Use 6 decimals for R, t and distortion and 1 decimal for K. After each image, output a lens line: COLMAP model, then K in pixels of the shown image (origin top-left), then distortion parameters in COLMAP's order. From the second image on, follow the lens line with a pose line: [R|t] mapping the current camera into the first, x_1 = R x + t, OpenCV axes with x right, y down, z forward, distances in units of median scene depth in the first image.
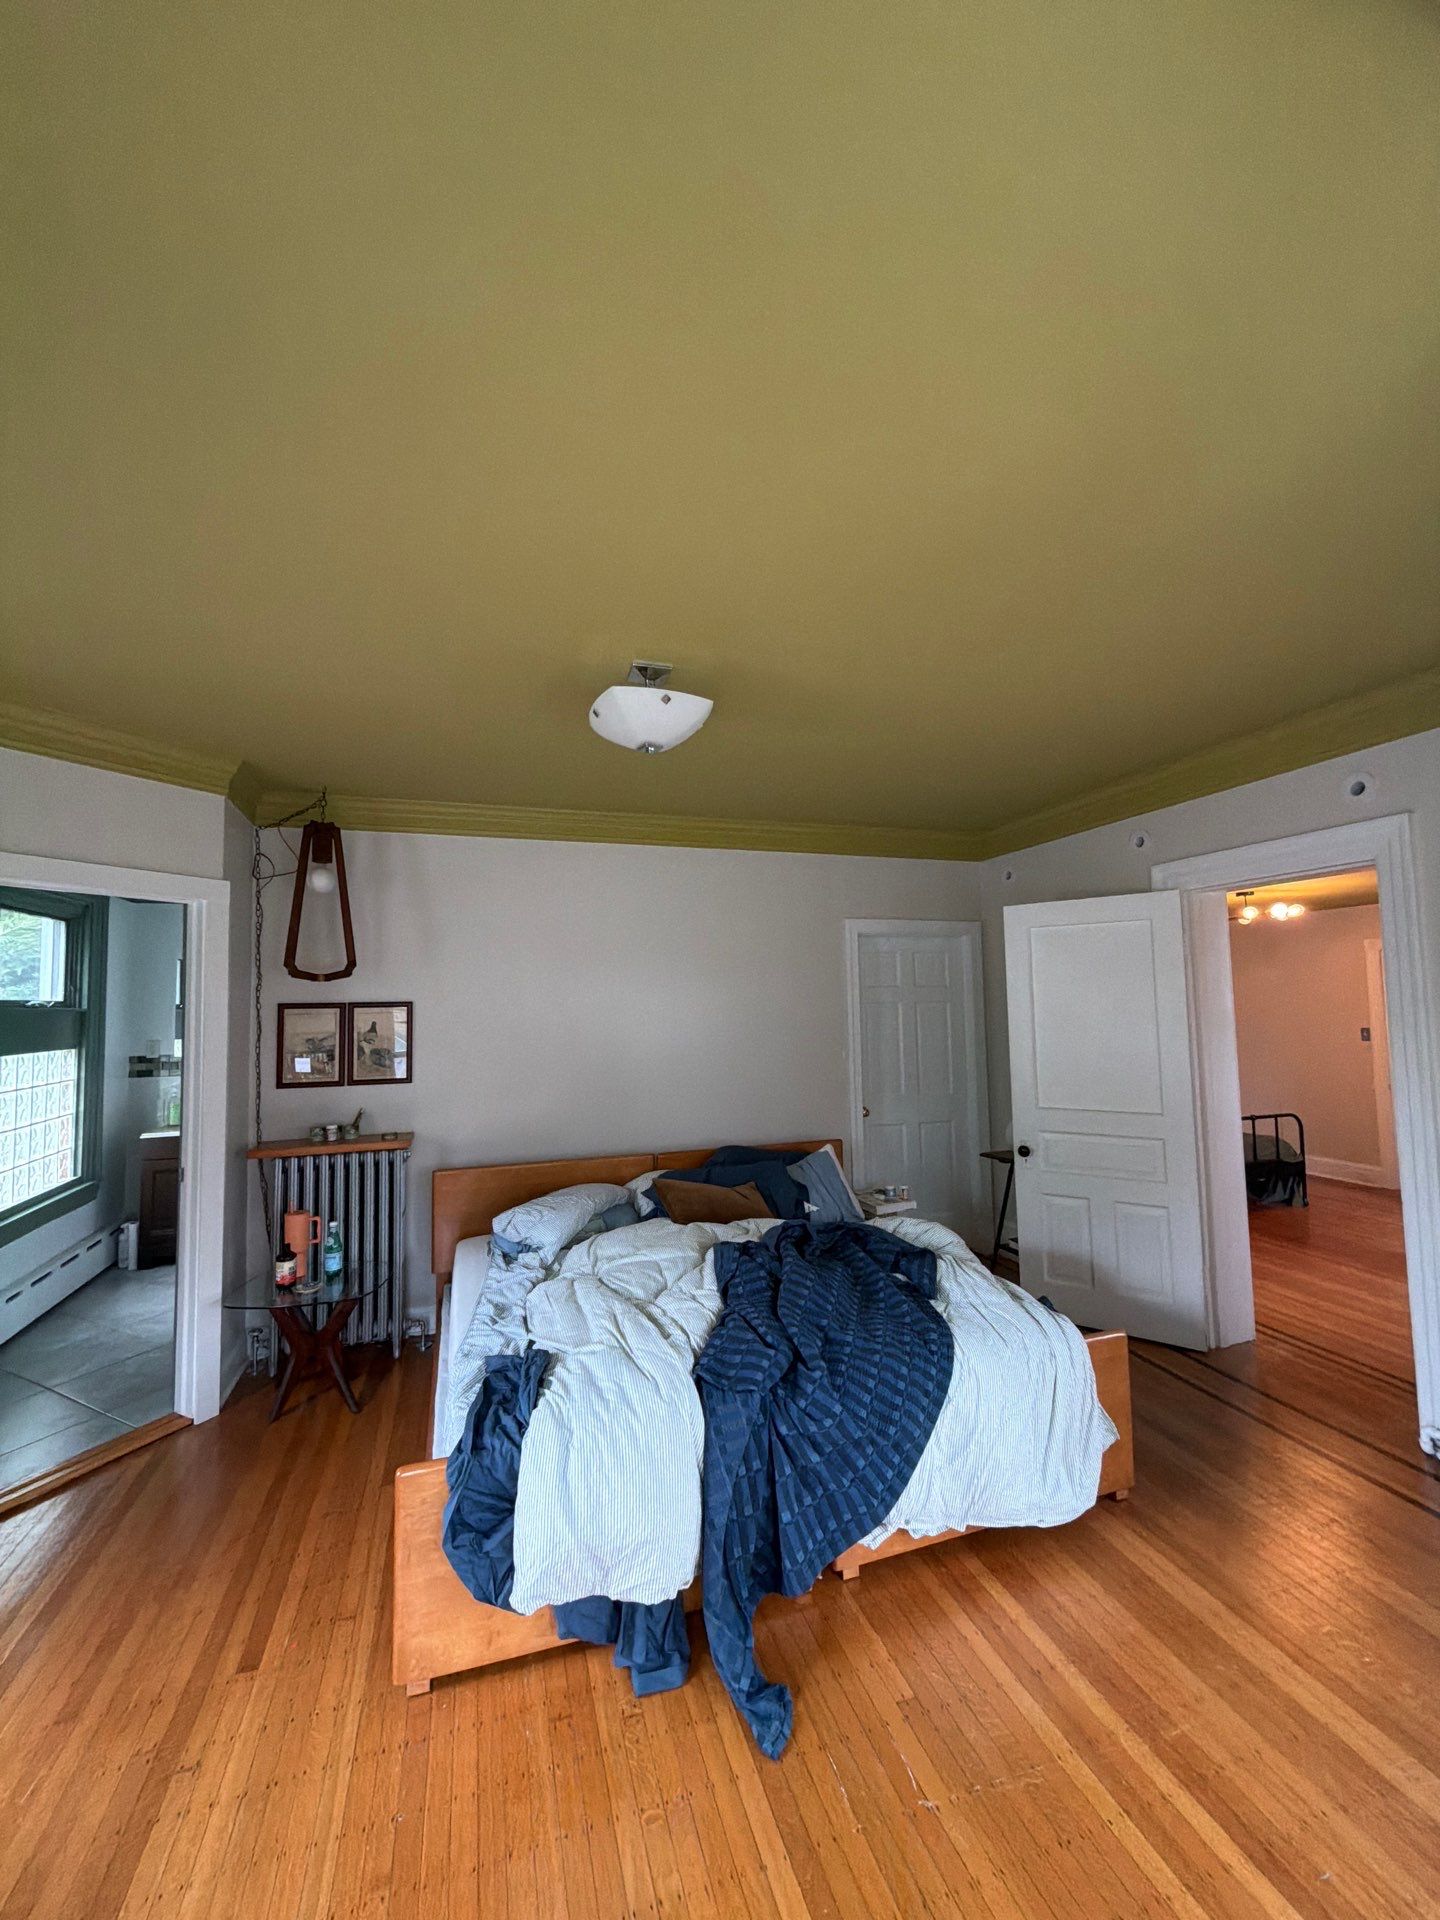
lens RADIAL K [[759.3, 0, 720.3], [0, 759.3, 957.2], [0, 0, 1]] dist [-0.000024, 0.000235]
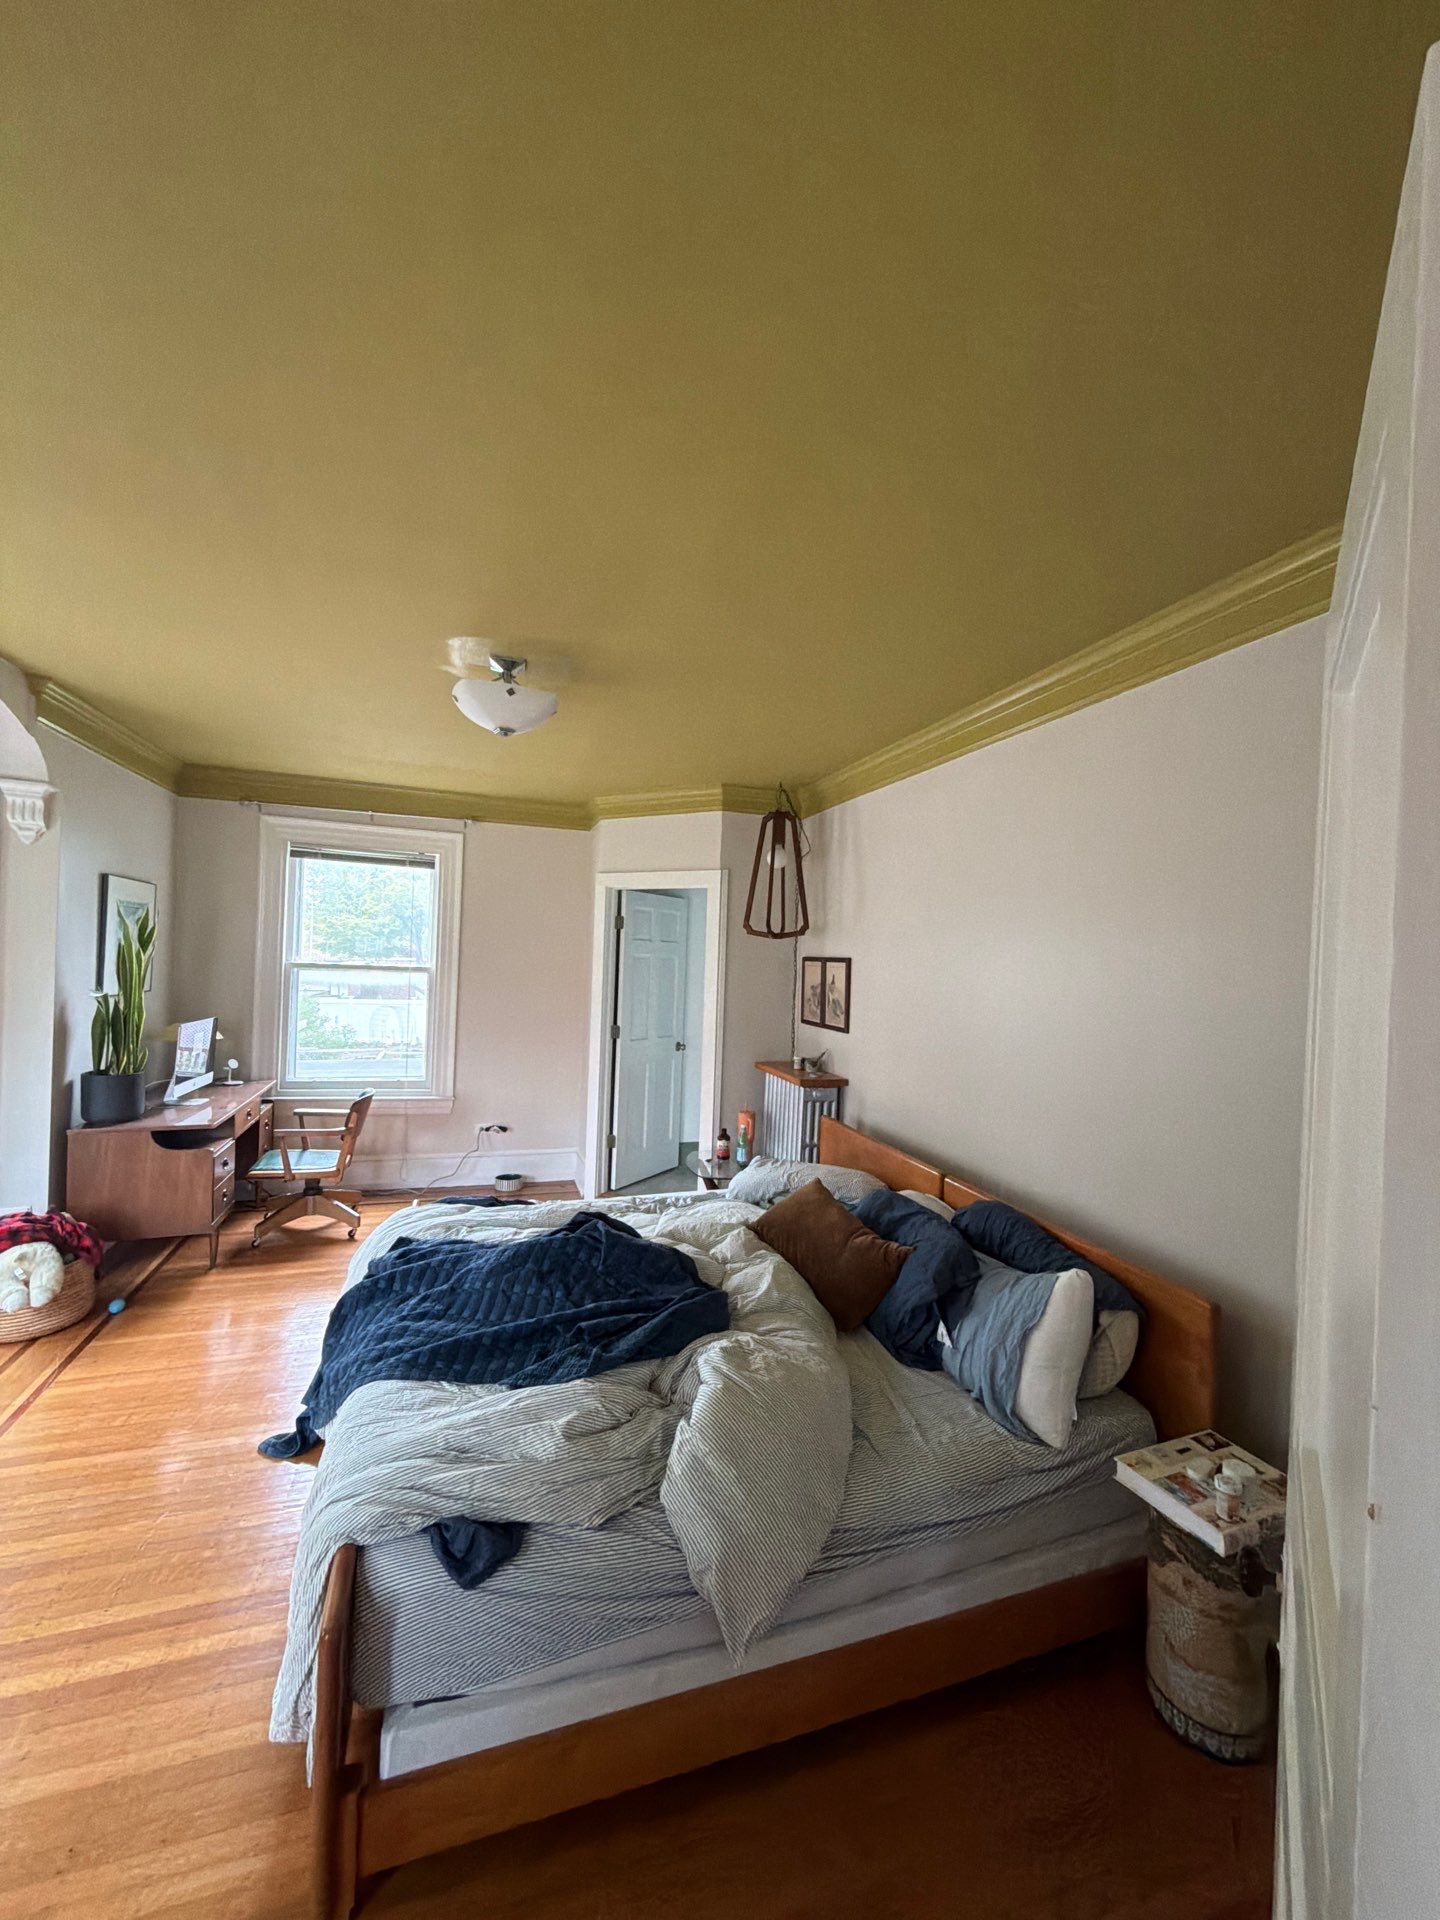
lens RADIAL K [[759.3, 0, 720.3], [0, 759.3, 957.2], [0, 0, 1]] dist [-0.000024, 0.000235]
pose [[0.028384, 0.019960, -0.999398, 0.672752], [0.013631, 0.999700, 0.020353, 0.033594], [0.999504, -0.014200, 0.028104, 0.804428]]
